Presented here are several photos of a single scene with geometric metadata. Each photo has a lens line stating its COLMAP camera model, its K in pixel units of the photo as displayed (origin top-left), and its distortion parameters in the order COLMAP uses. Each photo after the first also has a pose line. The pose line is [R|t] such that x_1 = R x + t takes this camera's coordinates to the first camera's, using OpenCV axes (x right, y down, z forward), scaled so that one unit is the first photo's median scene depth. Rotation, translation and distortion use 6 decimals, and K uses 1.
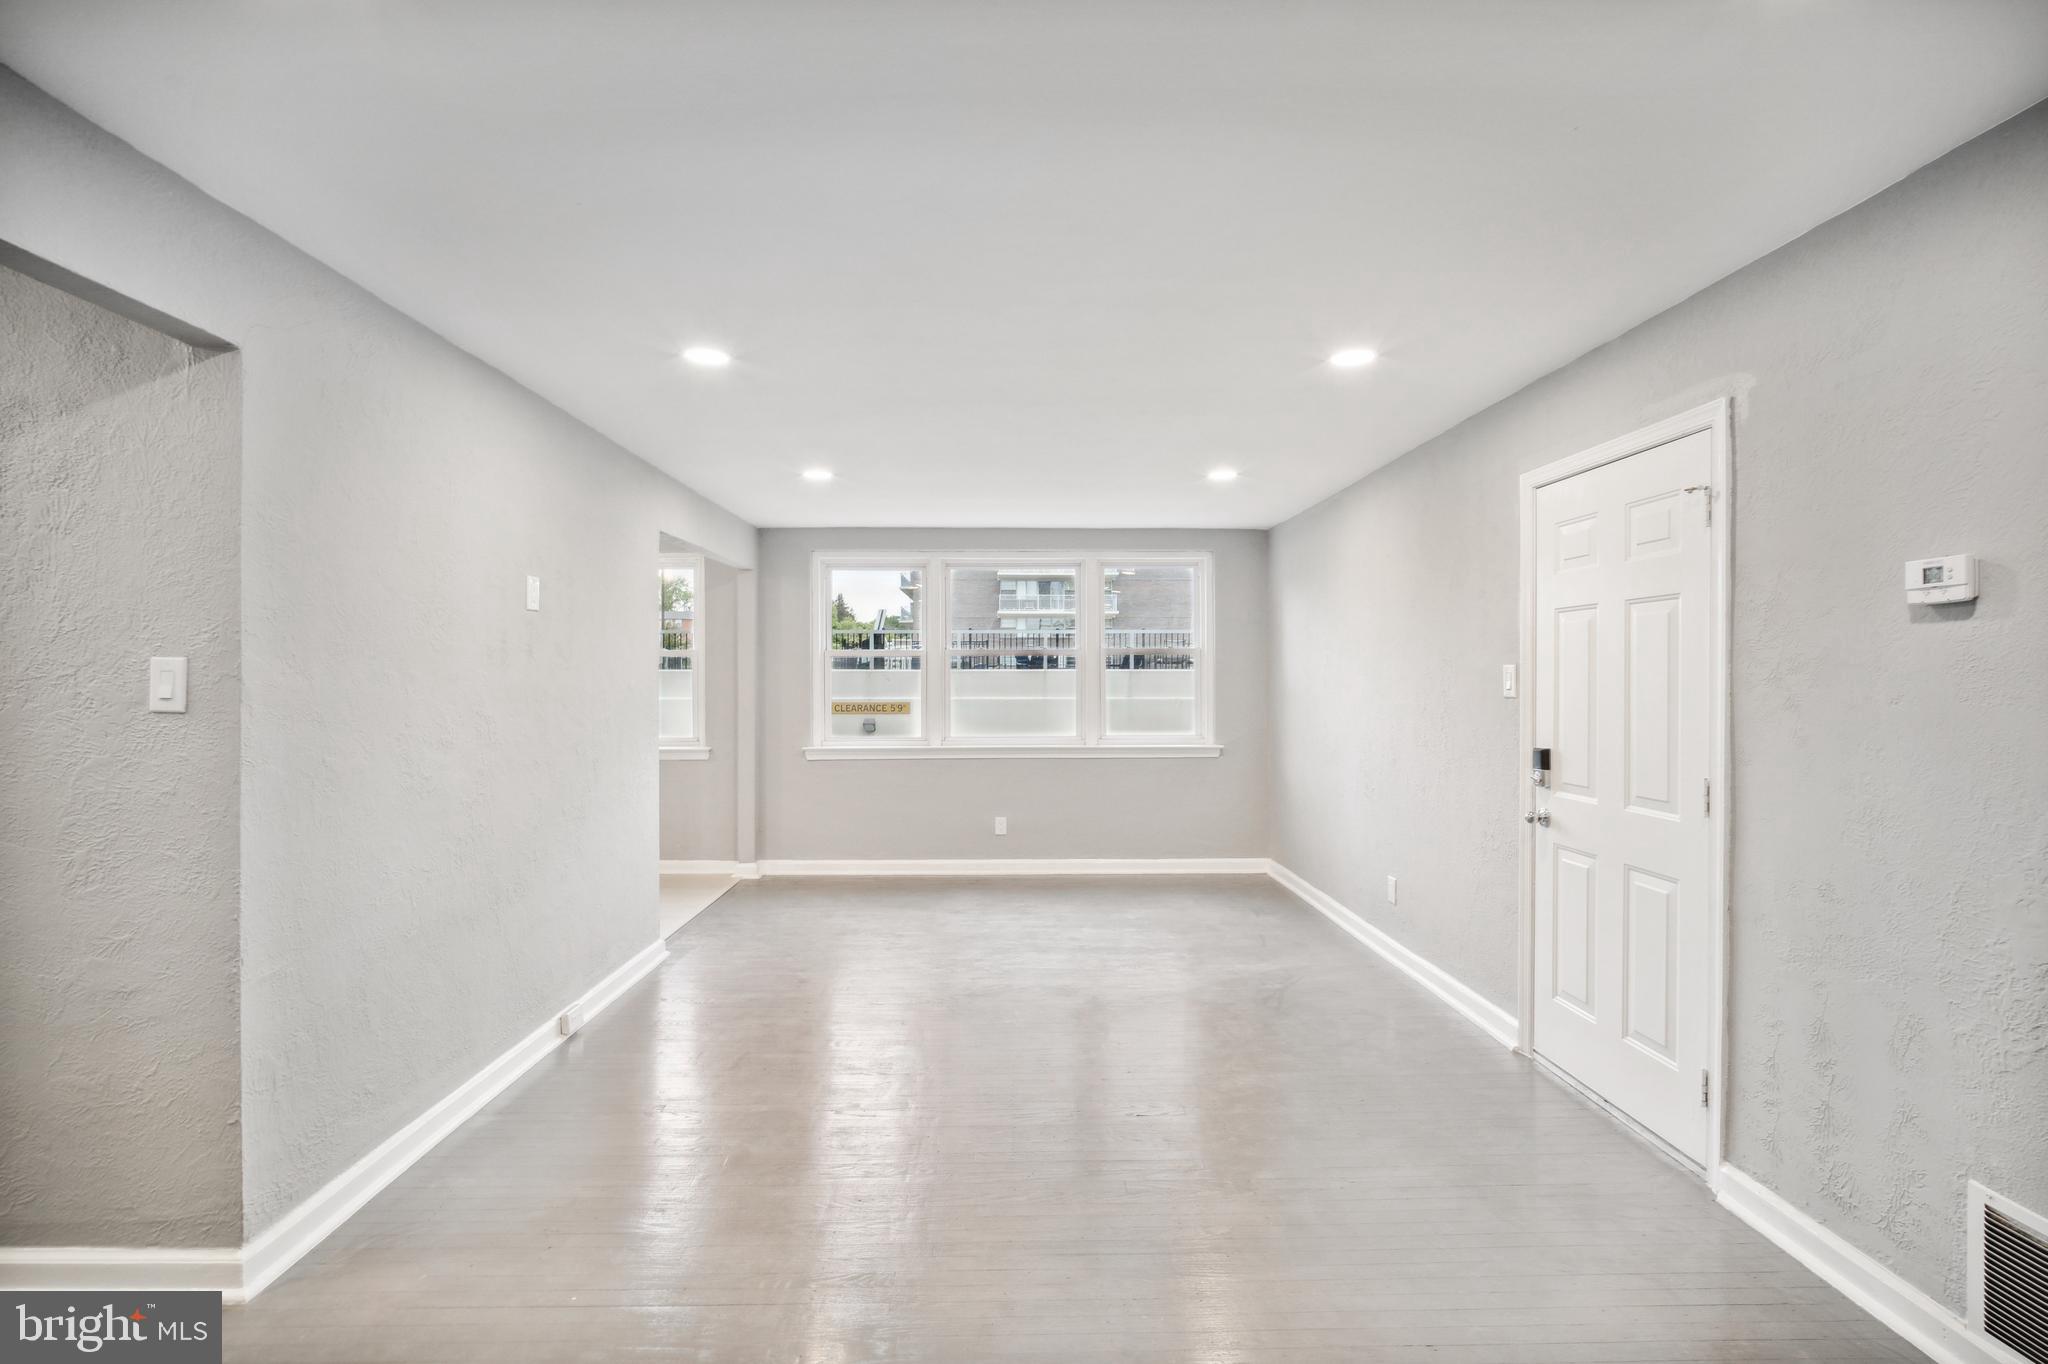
lens RADIAL K [[918.4, 0, 1017.1], [0, 918.4, 661.9], [0, 0, 1]] dist [0.000212, 0.000007]
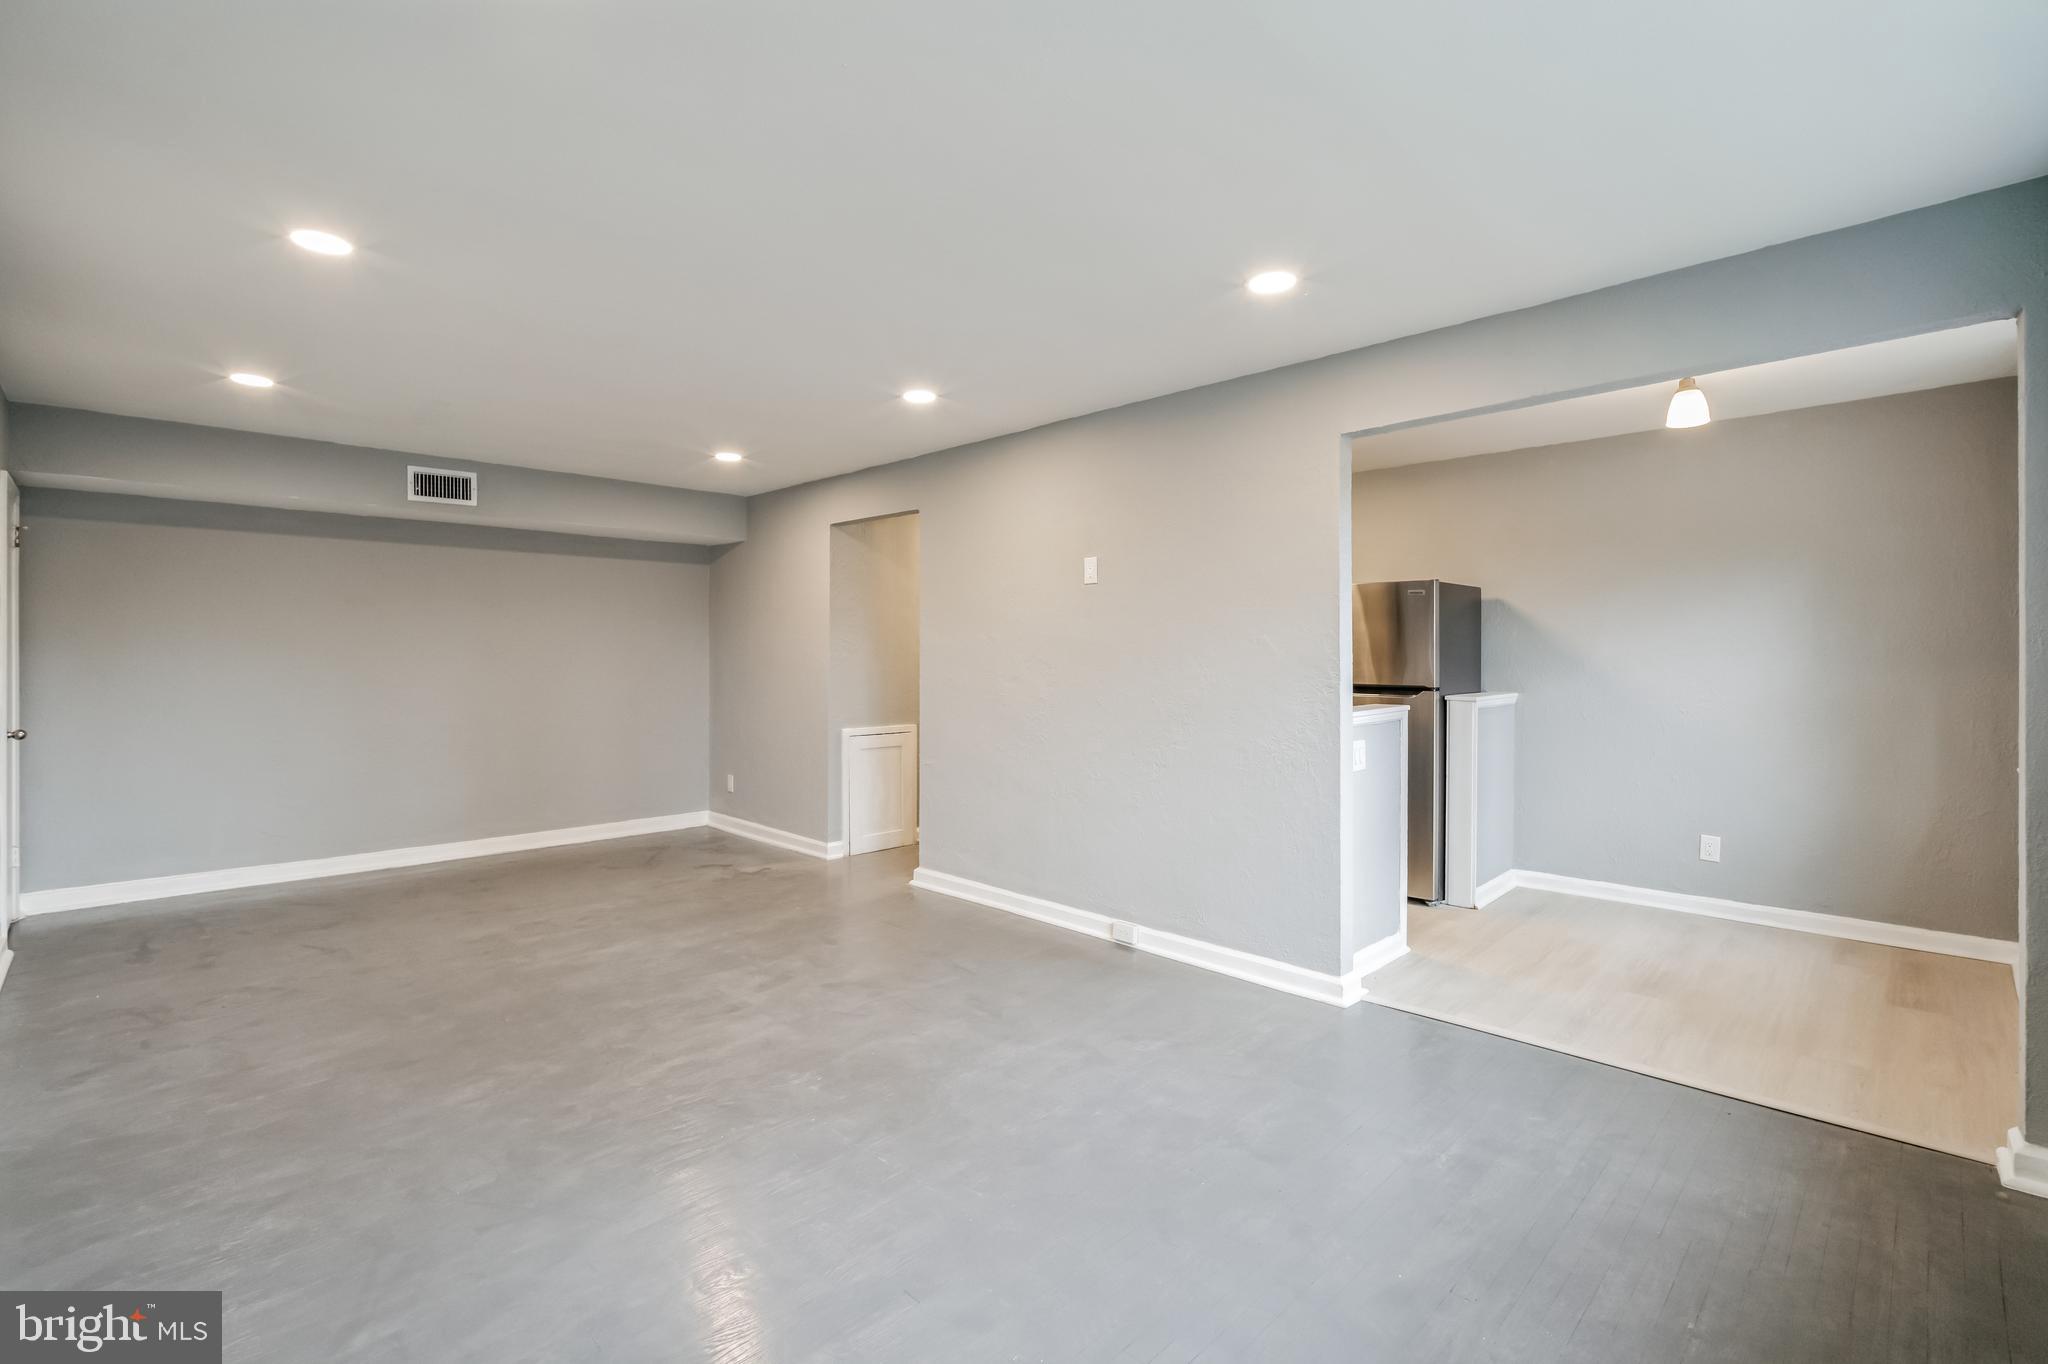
lens RADIAL K [[918.4, 0, 1017.1], [0, 918.4, 661.9], [0, 0, 1]] dist [0.000212, 0.000007]
pose [[-0.720963, -0.001824, -0.692971, 0.440081], [0.001865, 0.999988, -0.004573, 0.059224], [0.692971, -0.004590, -0.720951, 1.856776]]
